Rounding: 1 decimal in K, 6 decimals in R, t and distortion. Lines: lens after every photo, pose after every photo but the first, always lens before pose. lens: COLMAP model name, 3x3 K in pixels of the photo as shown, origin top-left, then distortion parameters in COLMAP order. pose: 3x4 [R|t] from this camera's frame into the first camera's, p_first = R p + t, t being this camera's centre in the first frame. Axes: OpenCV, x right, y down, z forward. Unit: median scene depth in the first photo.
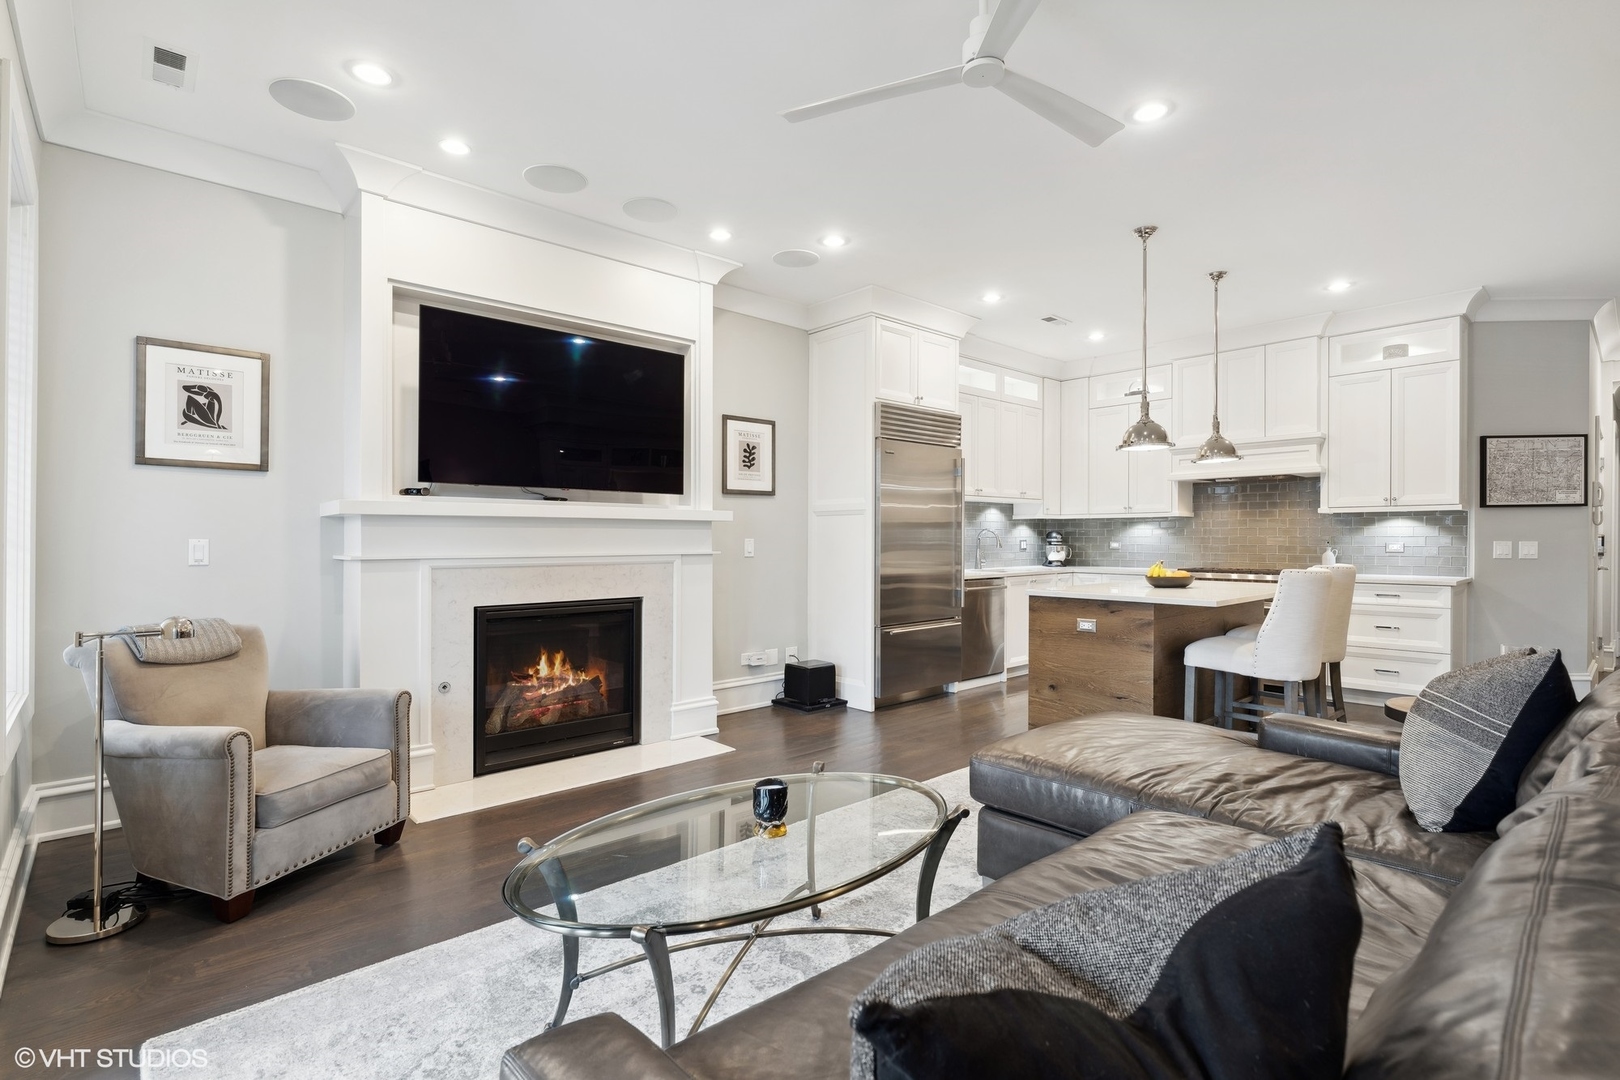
lens RADIAL K [[776.4, 0, 804.9], [0, 776.4, 553.0], [0, 0, 1]] dist [0.000403, 0.000344]
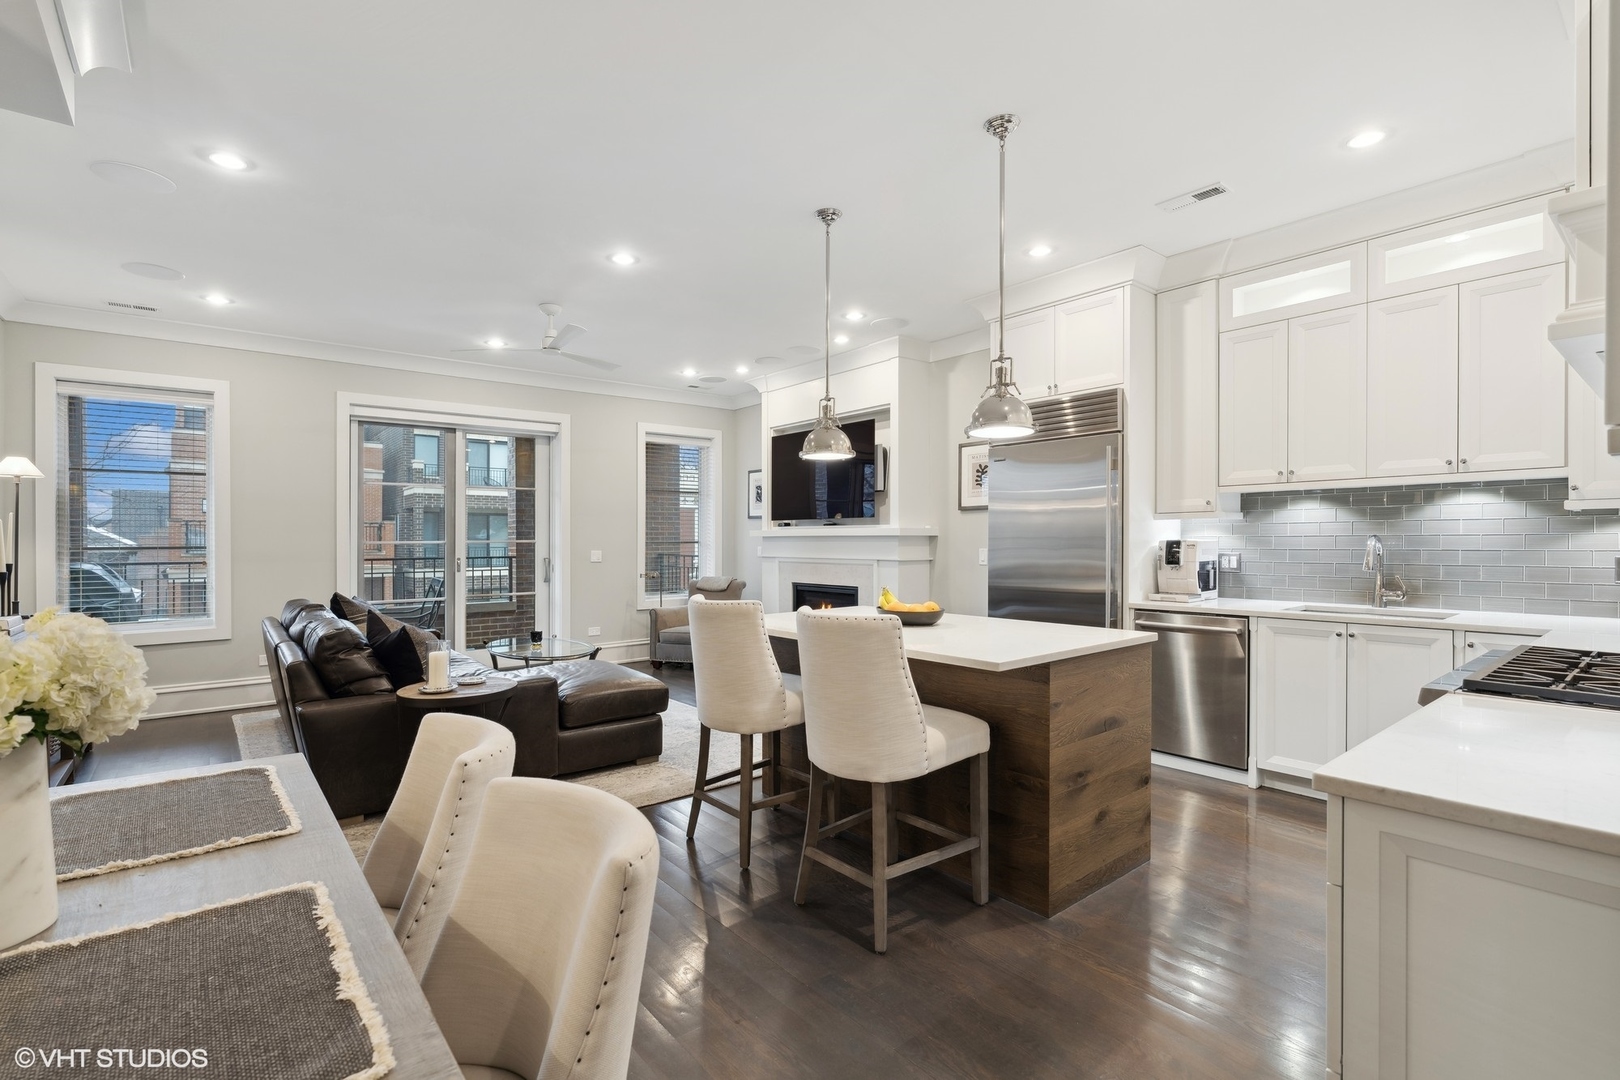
lens RADIAL K [[750.7, 0, 803.7], [0, 750.7, 539.8], [0, 0, 1]] dist [-0.007701, 0.002826]
pose [[-0.065699, 0.000960, -0.997839, 1.013466], [-0.015041, 0.999885, 0.001953, -0.029096], [0.997726, 0.015137, -0.065677, 0.804049]]
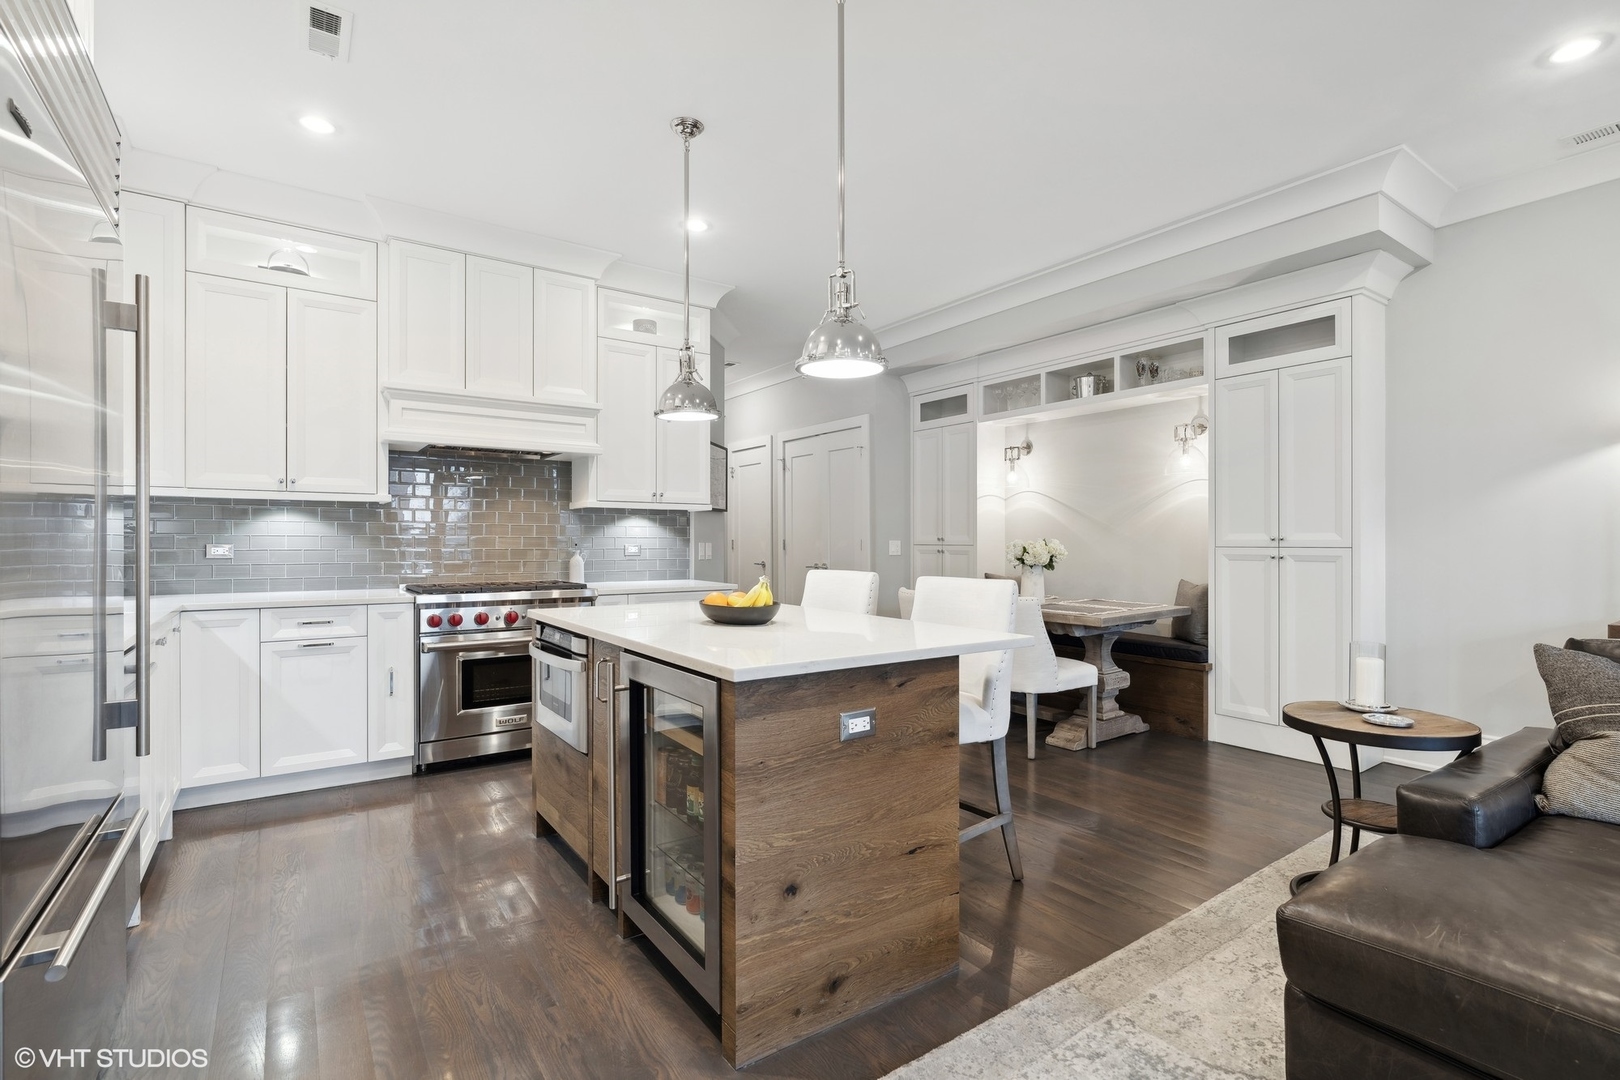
lens RADIAL K [[750.7, 0, 806.9], [0, 750.7, 543.9], [0, 0, 1]] dist [-0.007701, 0.002826]
pose [[0.122784, -0.001721, 0.992432, -0.064273], [0.018103, 0.999836, -0.000506, -0.010557], [-0.992268, 0.018028, 0.122795, 0.744340]]
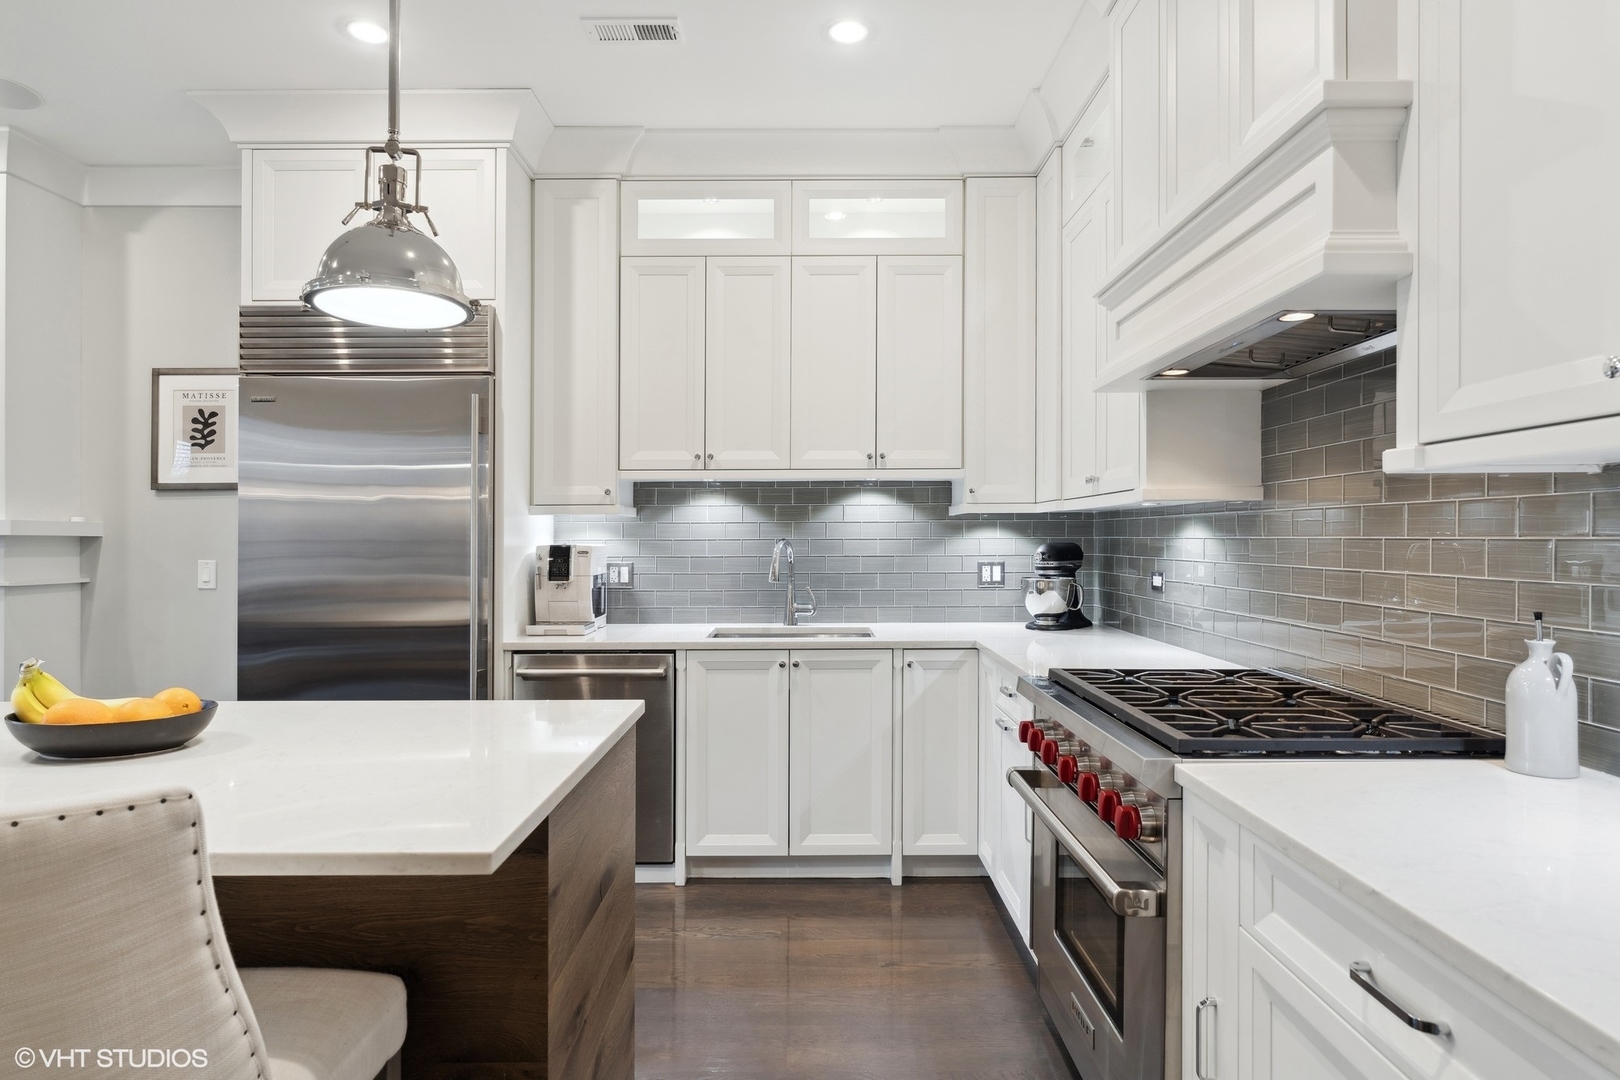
lens RADIAL K [[905.0, 0, 813.7], [0, 905.0, 544.0], [0, 0, 1]] dist [-0.002487, 0.003873]
pose [[0.734810, 0.000502, -0.678272, 0.776983], [-0.011140, 0.999874, -0.011328, -0.028415], [0.678181, 0.015880, 0.734723, 0.786351]]
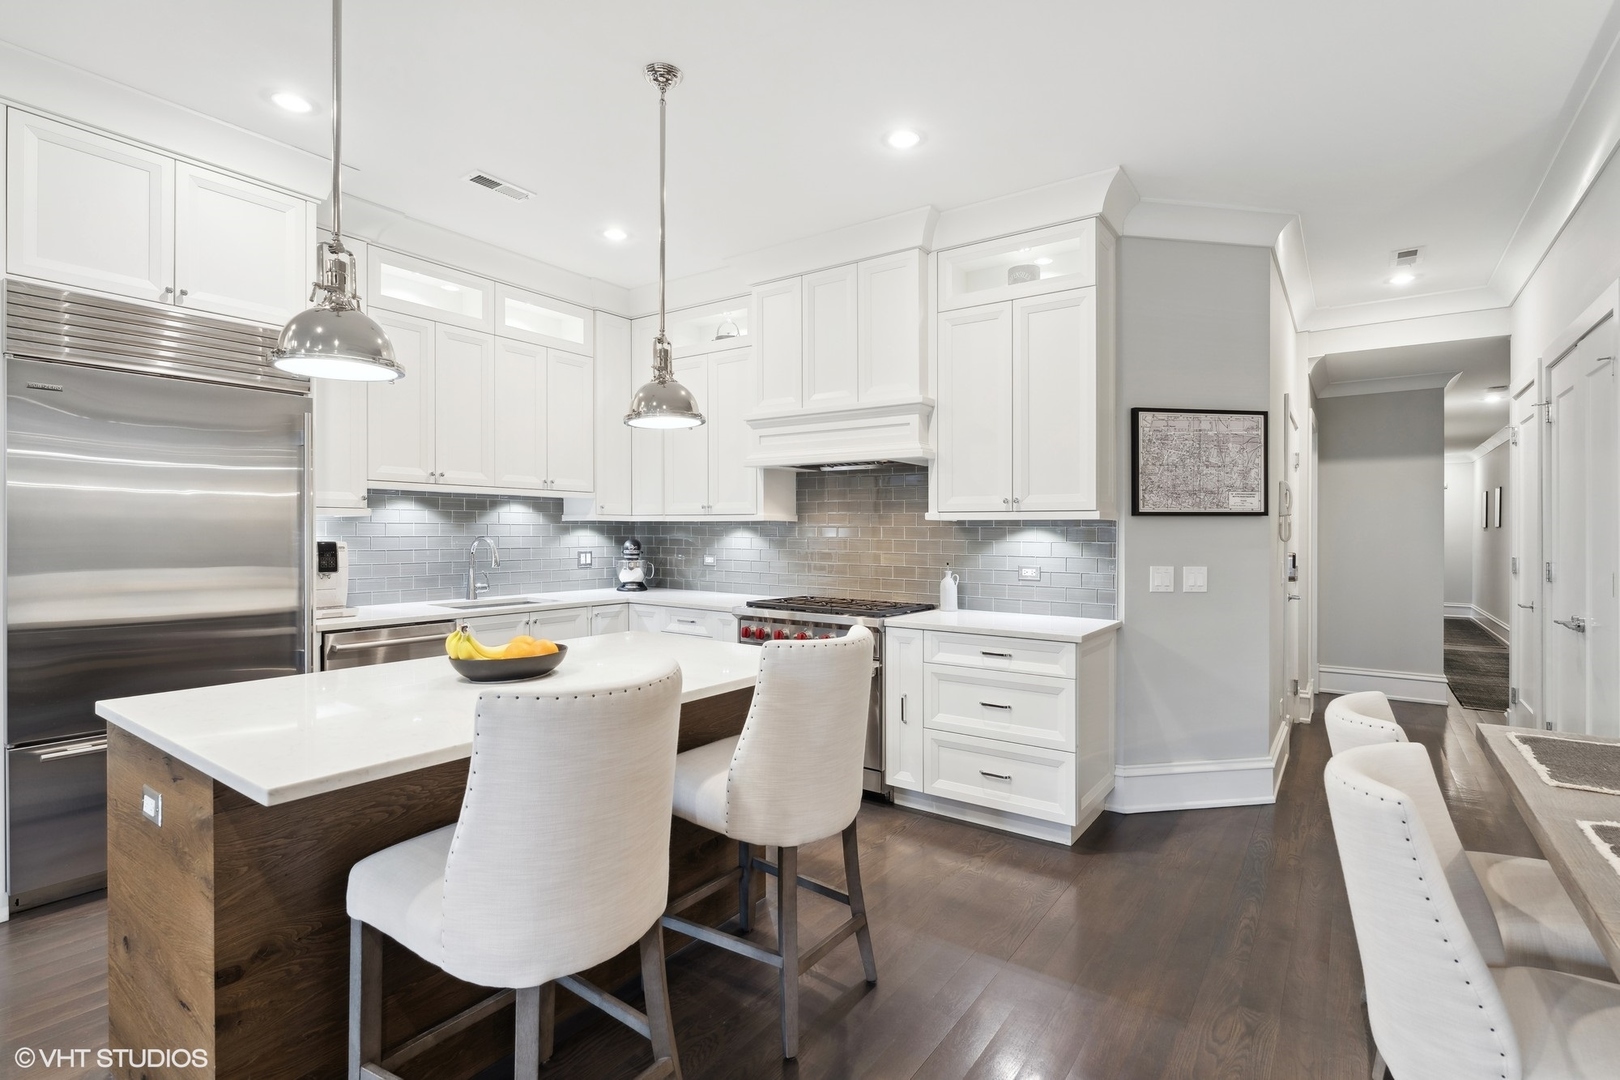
lens RADIAL K [[776.4, 0, 804.8], [0, 776.4, 538.0], [0, 0, 1]] dist [0.000403, 0.000344]
pose [[0.978021, 0.007102, 0.208385, 0.461273], [-0.004983, 0.999930, -0.010692, -0.031133], [-0.208447, 0.009419, 0.977988, 0.412032]]
